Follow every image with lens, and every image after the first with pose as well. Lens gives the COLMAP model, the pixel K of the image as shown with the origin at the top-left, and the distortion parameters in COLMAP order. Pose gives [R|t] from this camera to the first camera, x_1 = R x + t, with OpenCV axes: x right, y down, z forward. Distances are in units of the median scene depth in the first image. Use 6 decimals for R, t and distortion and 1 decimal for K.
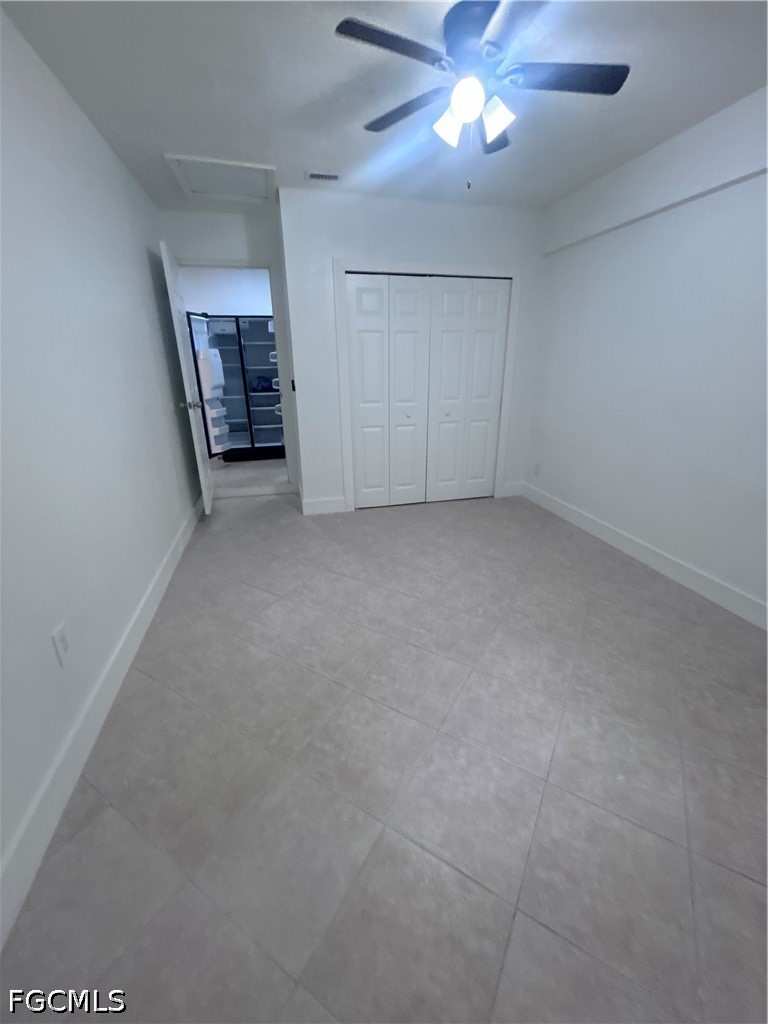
lens RADIAL K [[415.8, 0, 384.0], [0, 415.8, 512.0], [0, 0, 1]] dist [0.001923, 0.000417]
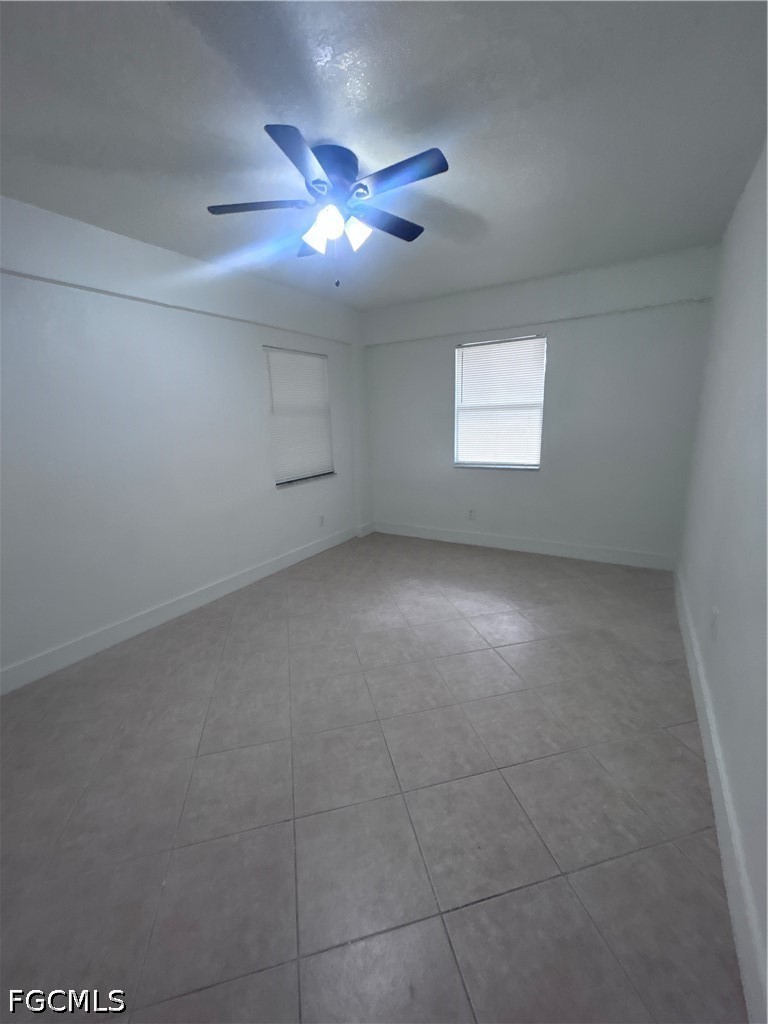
lens RADIAL K [[415.8, 0, 384.0], [0, 415.8, 512.0], [0, 0, 1]] dist [0.001923, 0.000417]
pose [[-0.699693, -0.128073, 0.702870, -0.670609], [0.289699, 0.848433, 0.442986, -0.614862], [-0.653073, 0.513575, -0.556540, 1.612693]]
